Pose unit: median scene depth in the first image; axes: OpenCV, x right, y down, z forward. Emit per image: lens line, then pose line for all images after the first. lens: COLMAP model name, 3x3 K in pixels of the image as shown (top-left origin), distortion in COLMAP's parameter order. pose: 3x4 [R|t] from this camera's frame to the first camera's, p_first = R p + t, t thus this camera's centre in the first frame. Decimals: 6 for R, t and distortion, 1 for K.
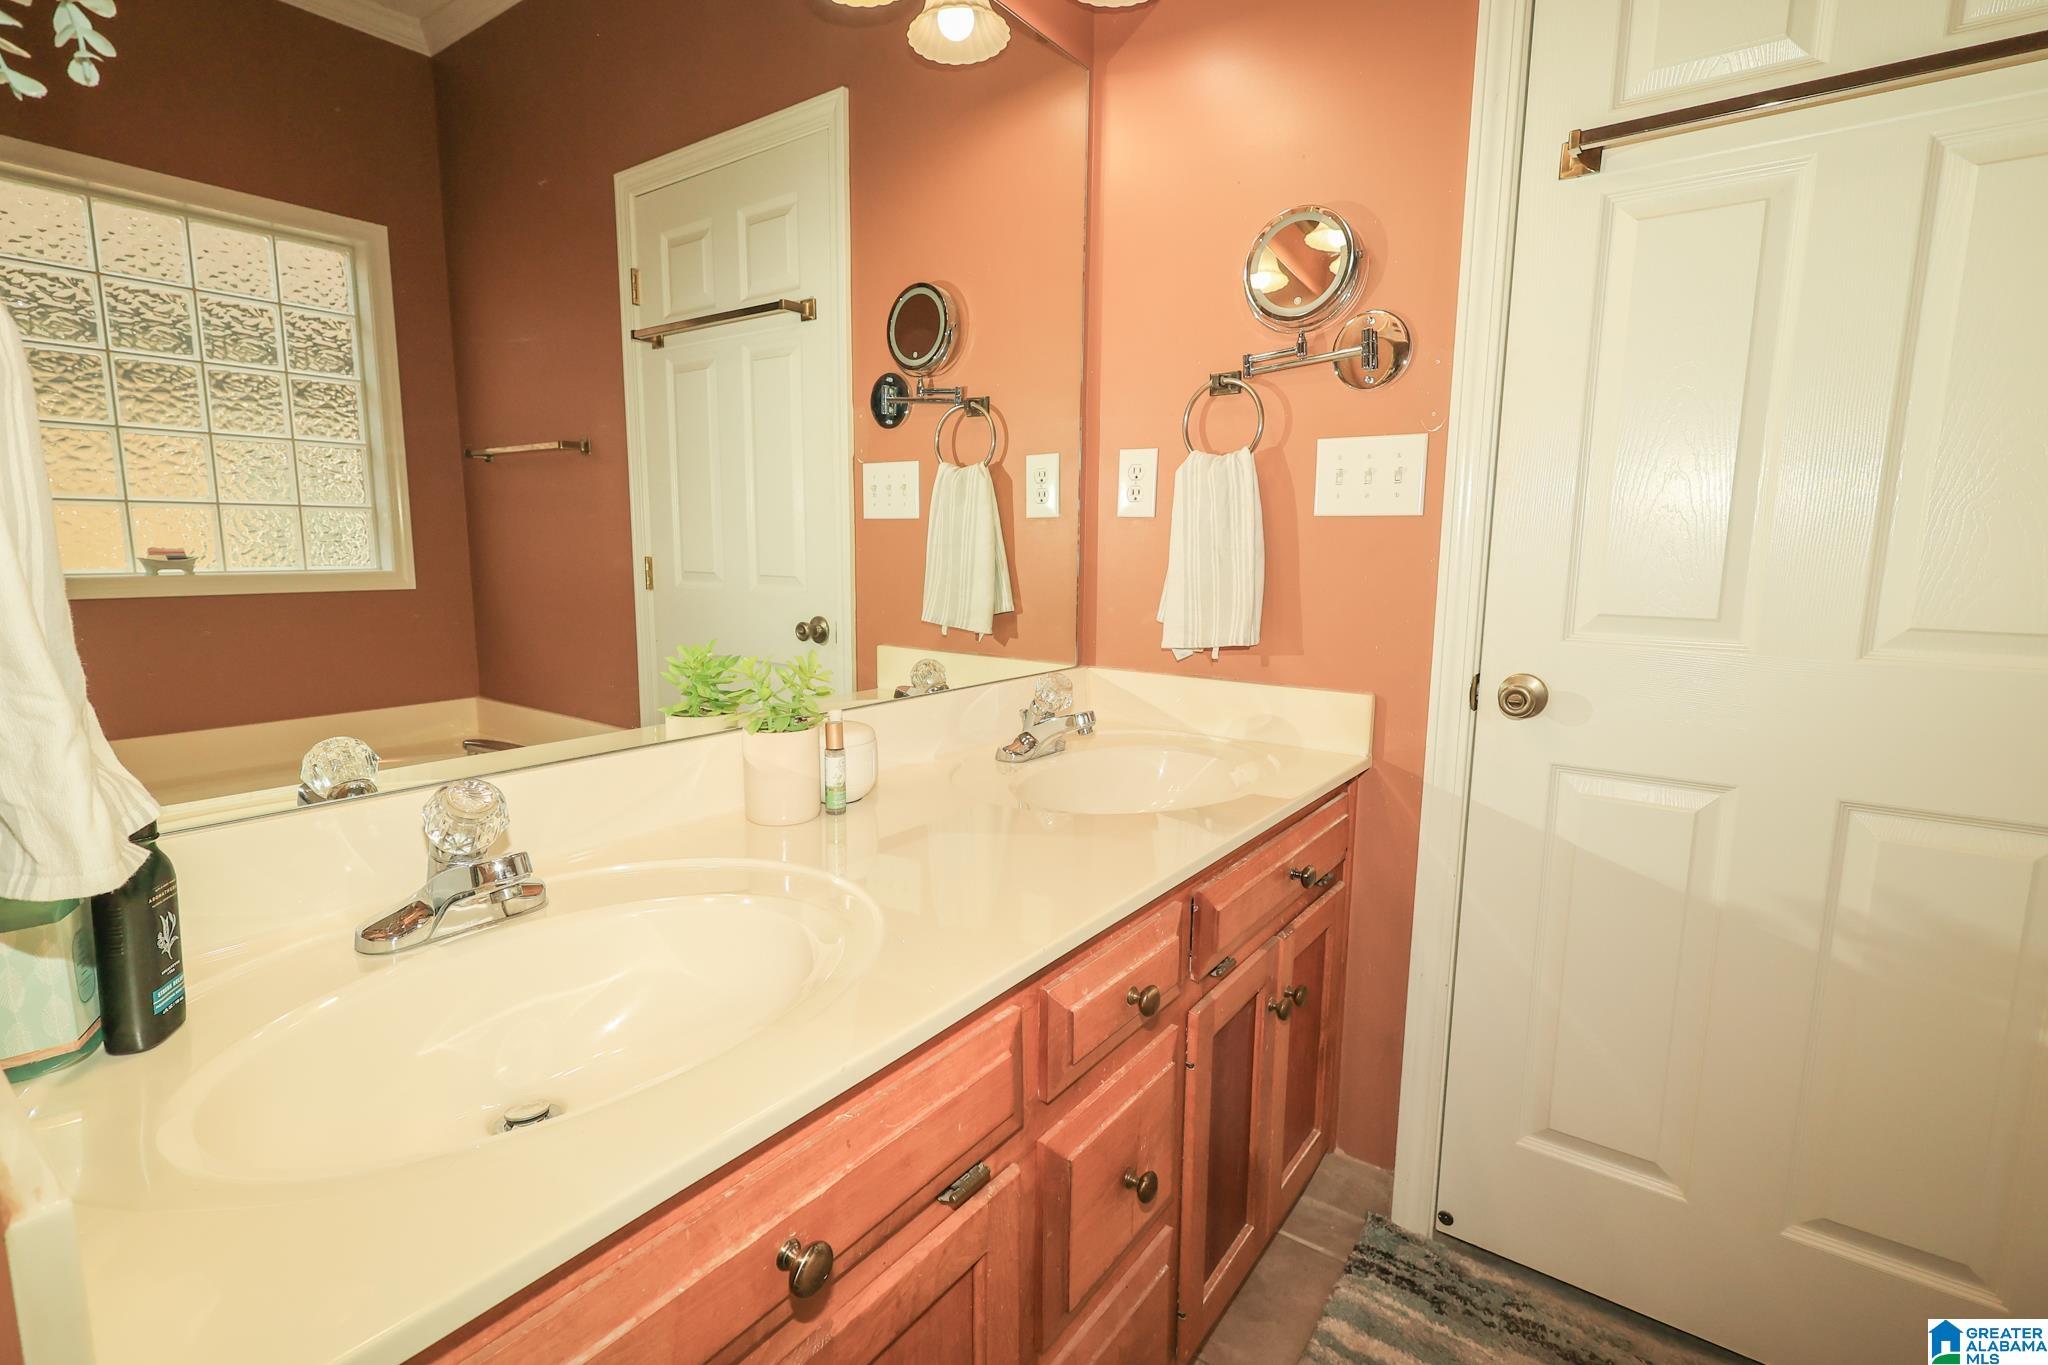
lens RADIAL K [[959.6, 0, 1018.9], [0, 959.6, 681.0], [0, 0, 1]] dist [-0.003118, 0.003331]
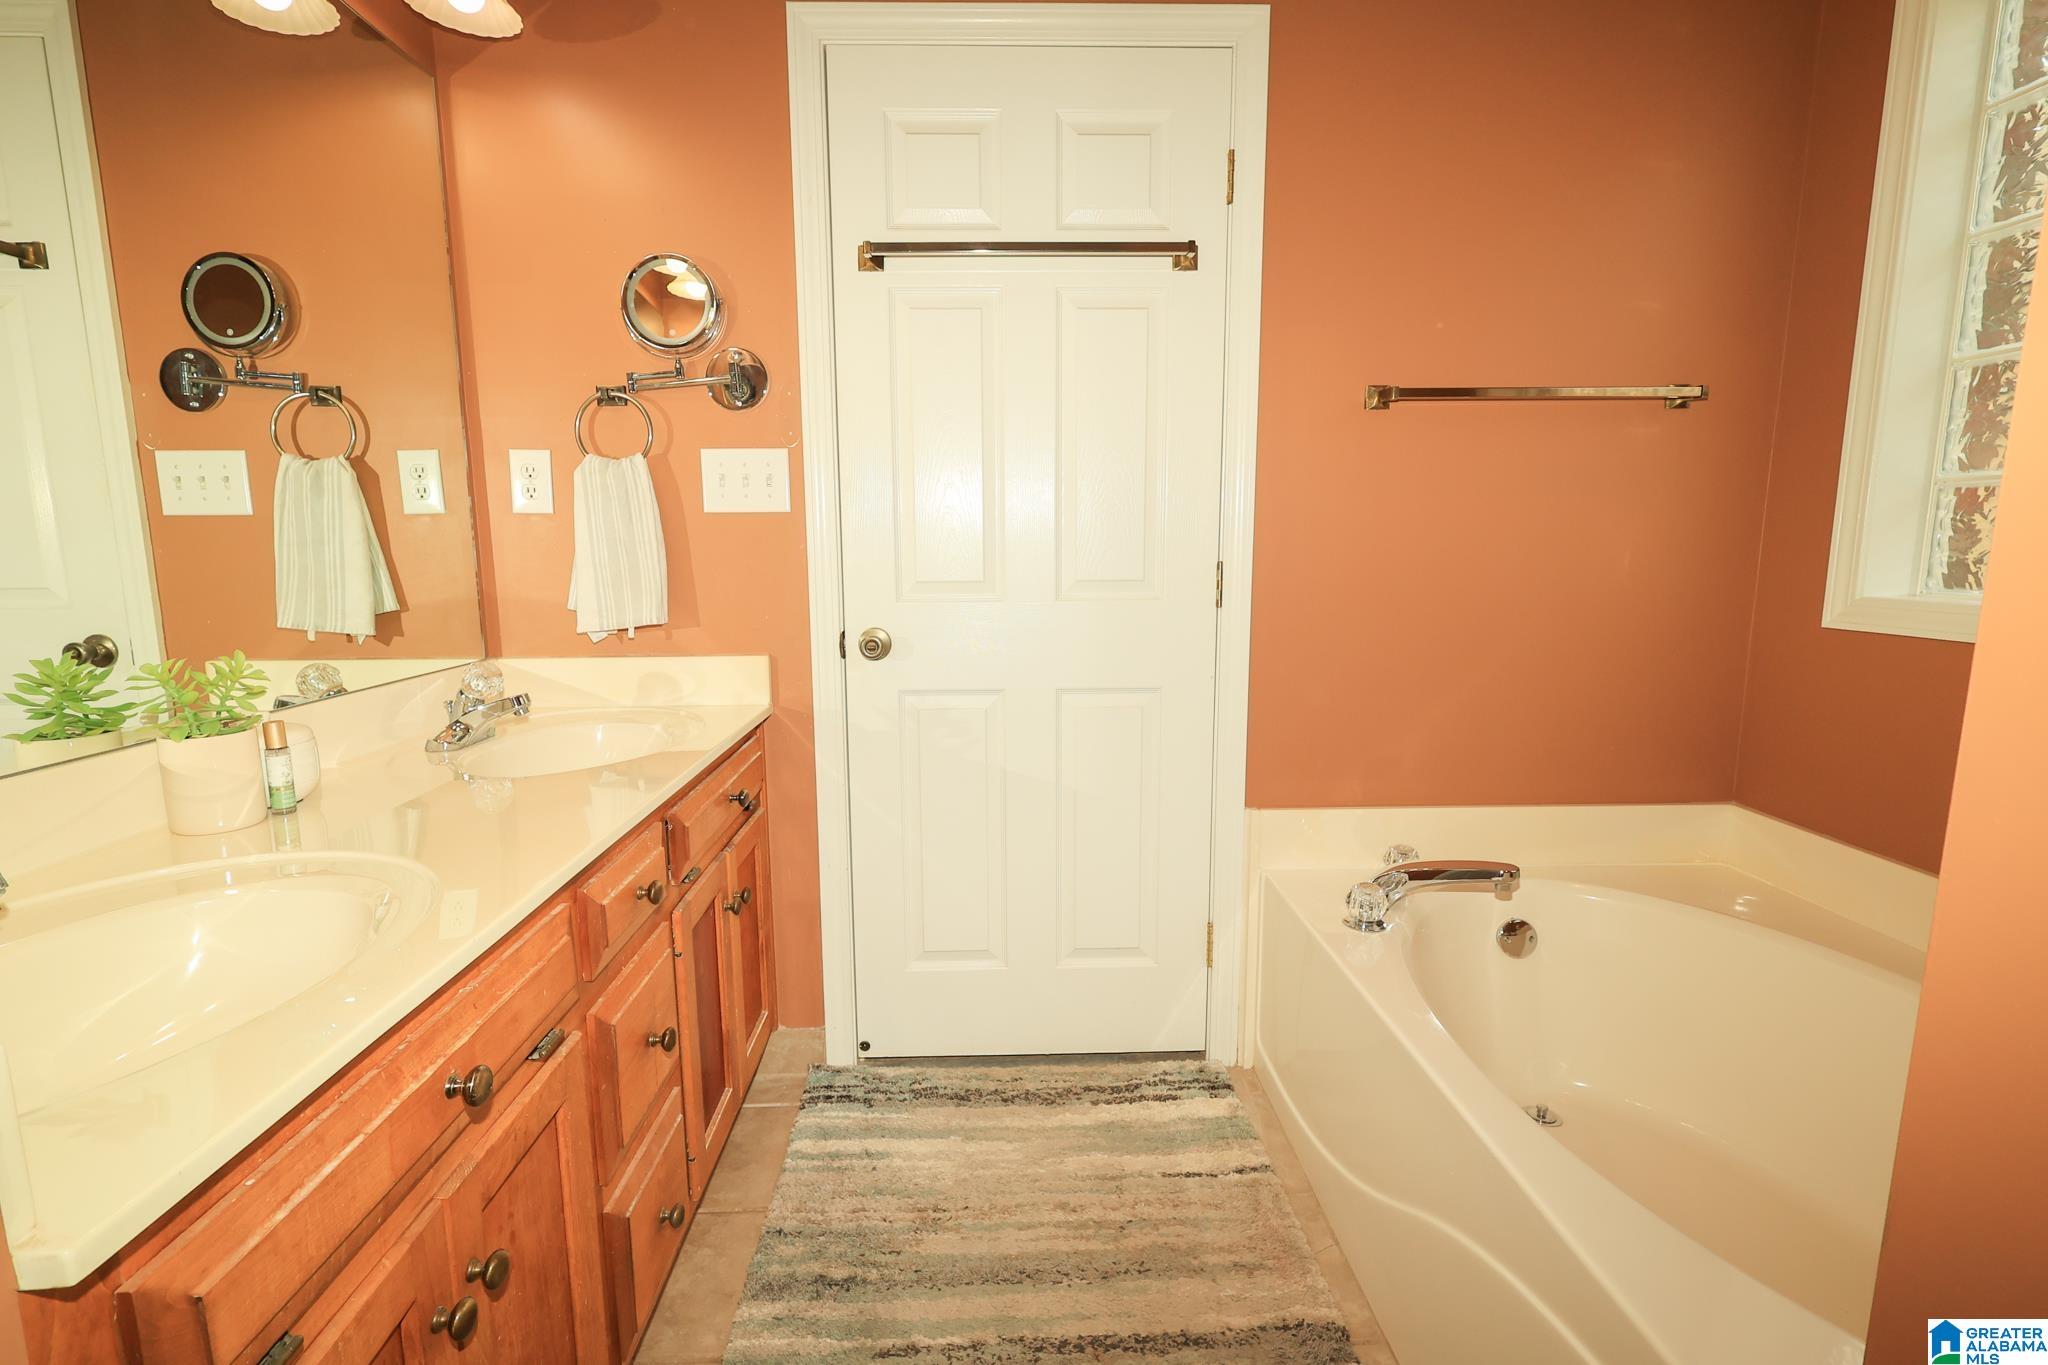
lens RADIAL K [[959.6, 0, 1020.3], [0, 959.6, 683.2], [0, 0, 1]] dist [-0.003118, 0.003331]
pose [[0.785408, -0.107406, 0.609589, -0.147813], [0.103027, 0.993776, 0.042356, 0.032679], [-0.610344, 0.029537, 0.791586, -0.203692]]
